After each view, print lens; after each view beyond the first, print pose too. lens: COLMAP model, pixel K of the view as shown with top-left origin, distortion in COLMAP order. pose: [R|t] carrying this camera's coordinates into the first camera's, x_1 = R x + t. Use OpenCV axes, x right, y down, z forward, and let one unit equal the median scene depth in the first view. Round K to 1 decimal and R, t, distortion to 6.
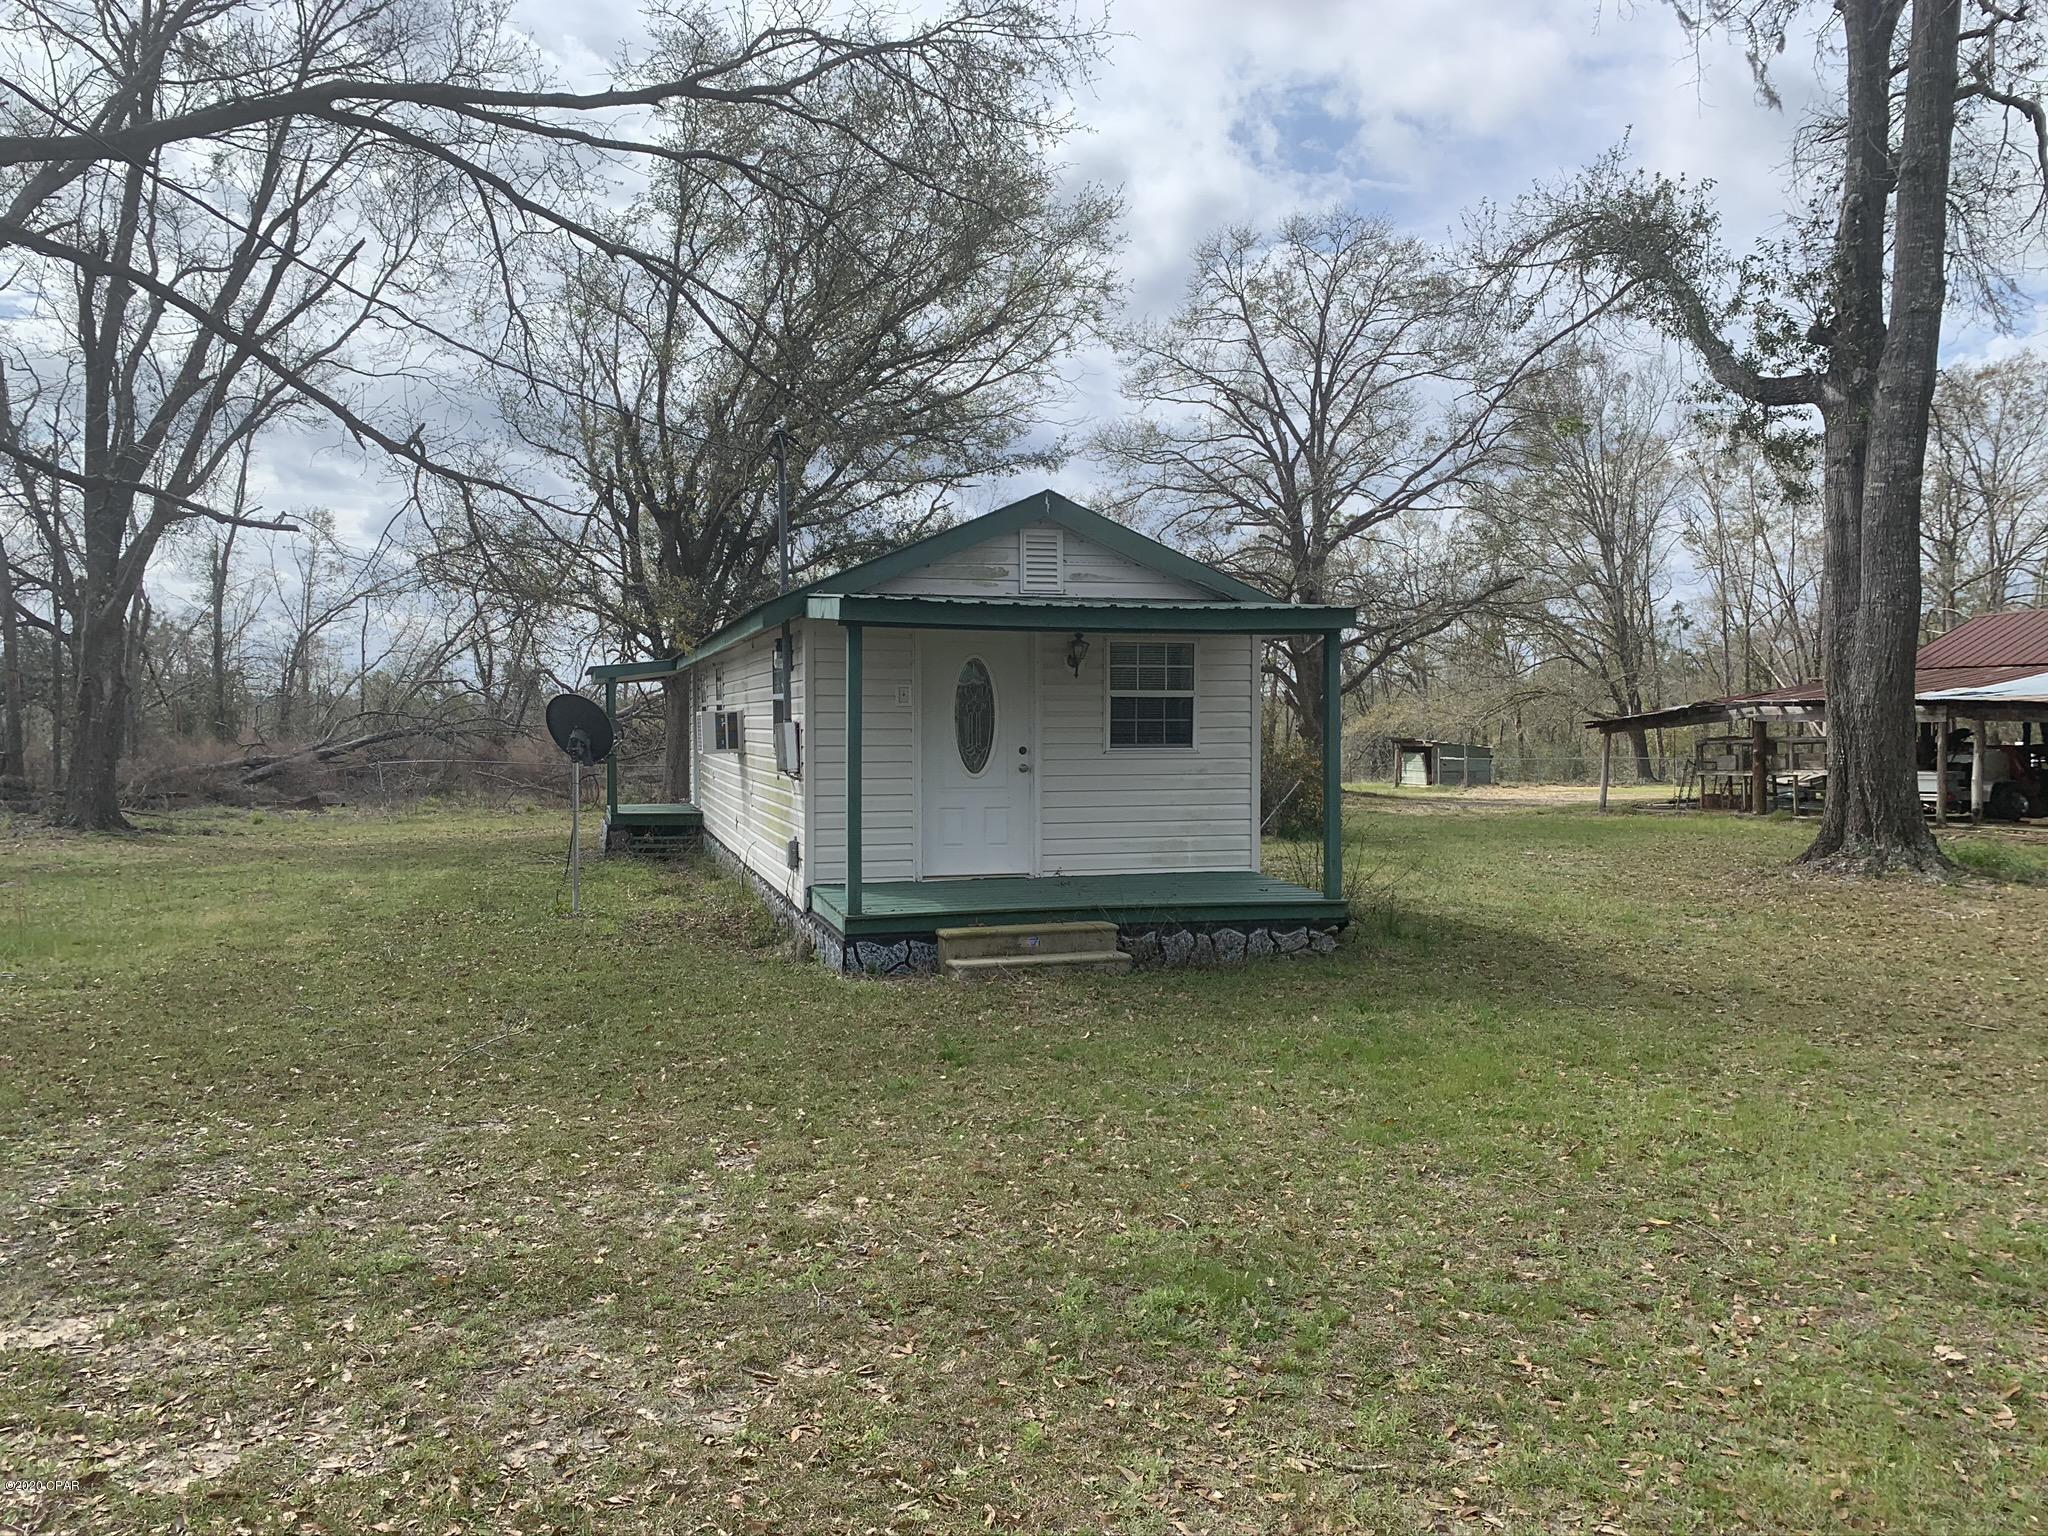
lens RADIAL K [[1539.1, 0, 1024.0], [0, 1539.1, 768.0], [0, 0, 1]] dist [0.007875, -0.038876]
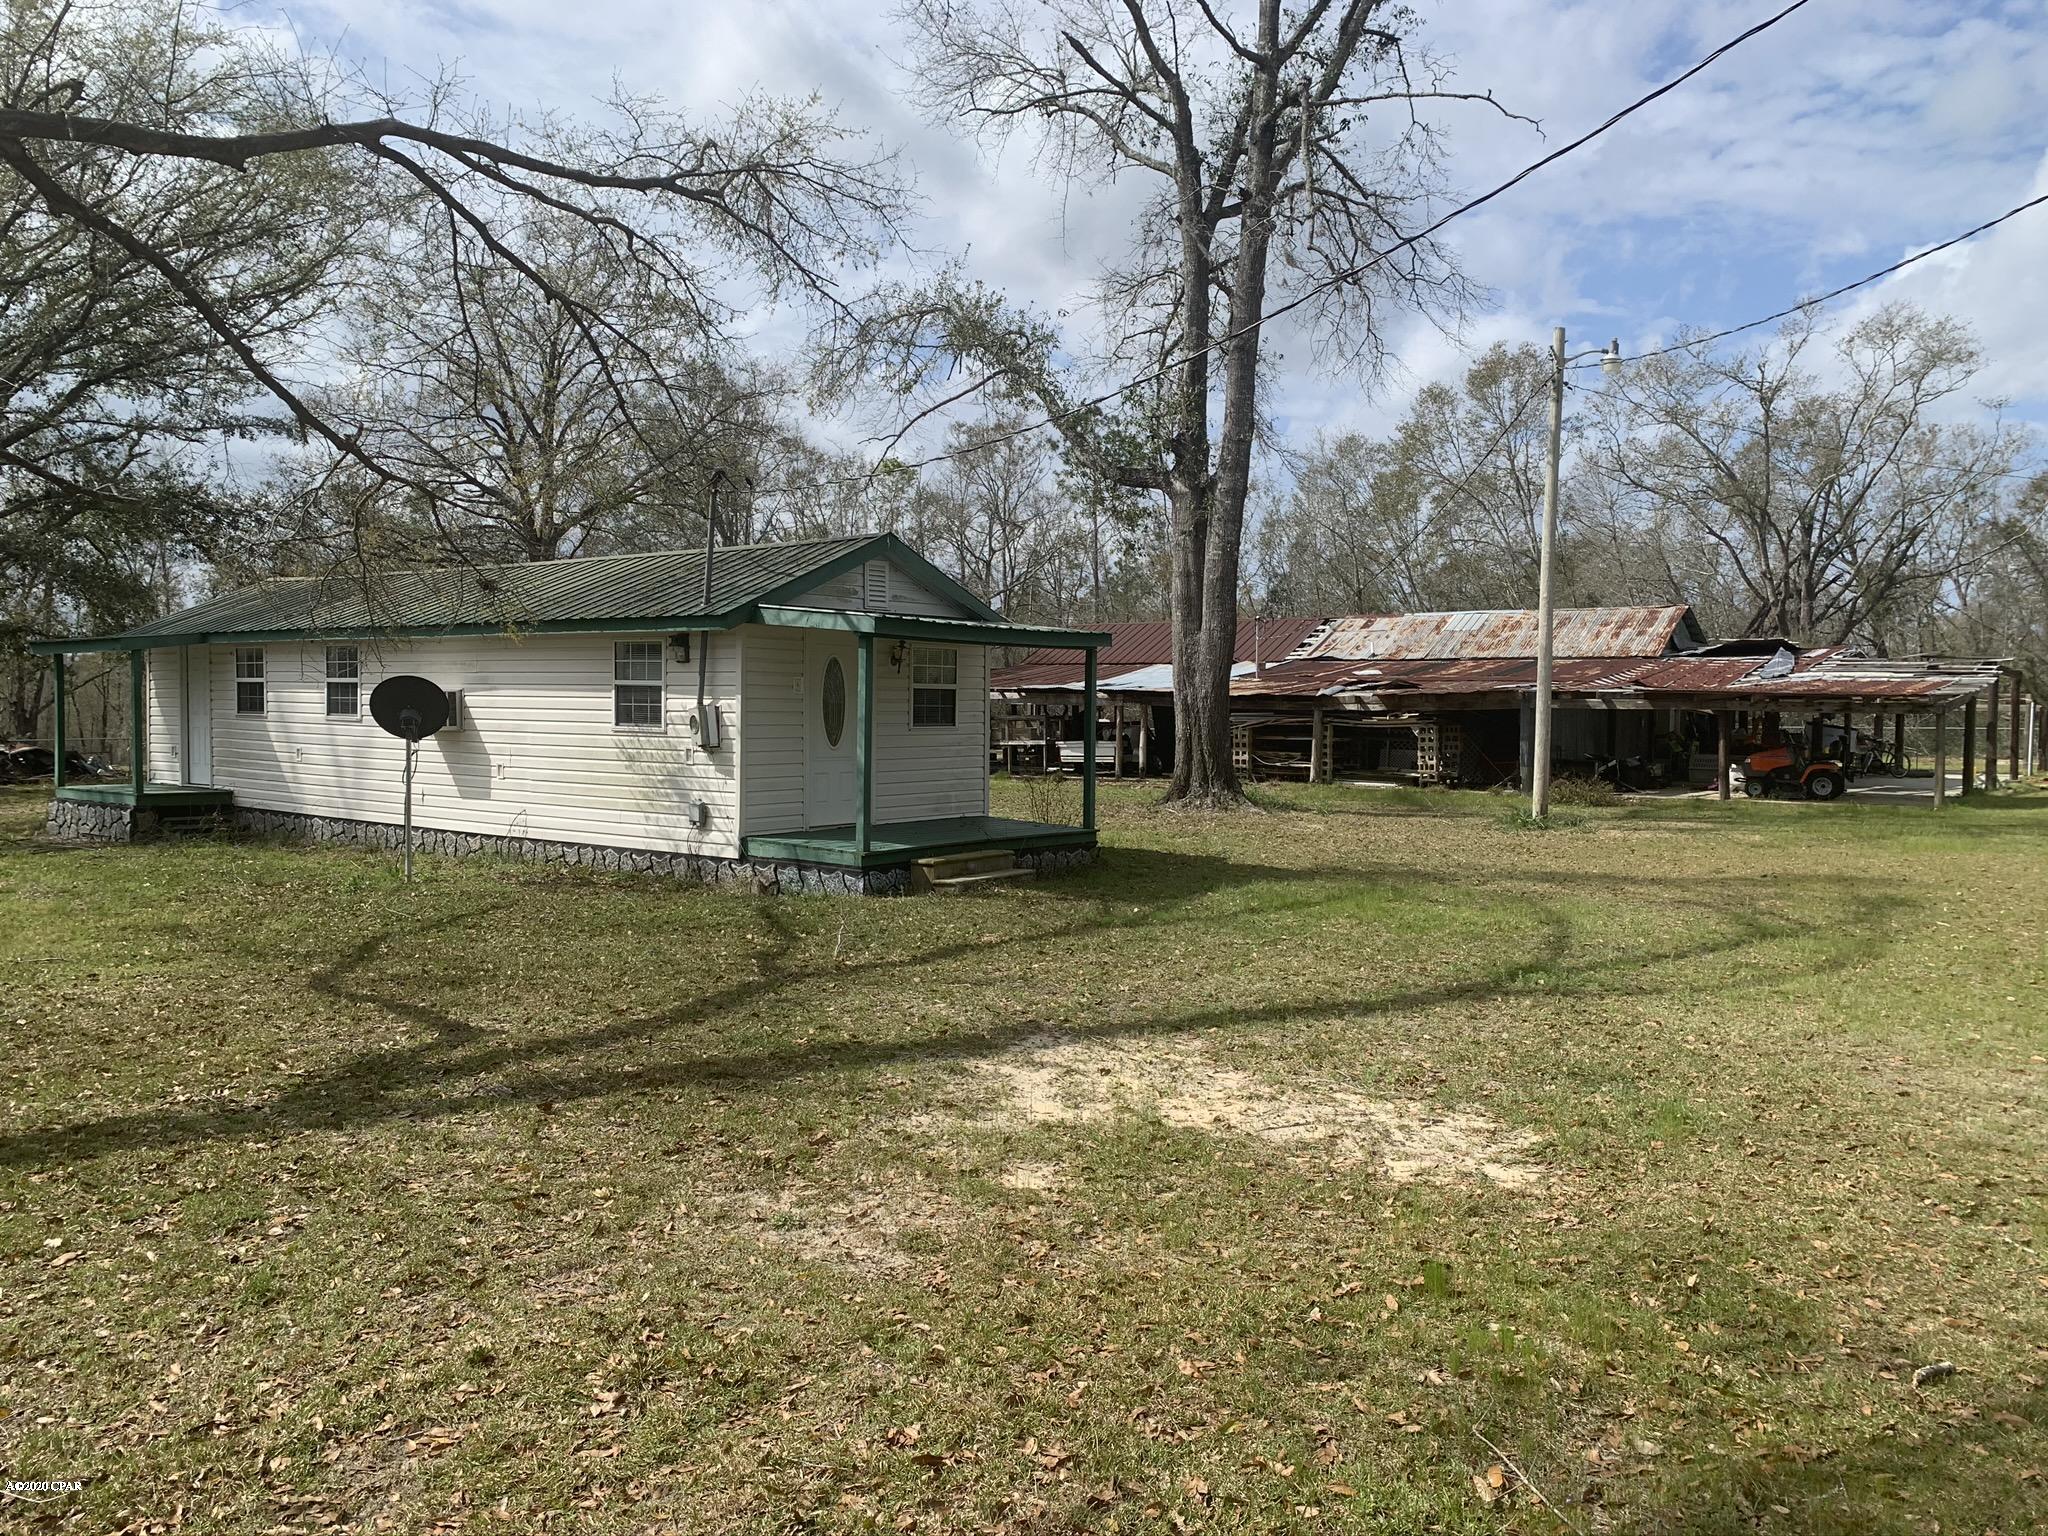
lens RADIAL K [[1539.1, 0, 1024.0], [0, 1539.1, 768.0], [0, 0, 1]] dist [0.007875, -0.038876]
pose [[0.798365, -0.015958, 0.601963, -0.503039], [0.004959, 0.999789, 0.019927, -0.002783], [-0.602154, -0.012924, 0.798276, -0.099606]]
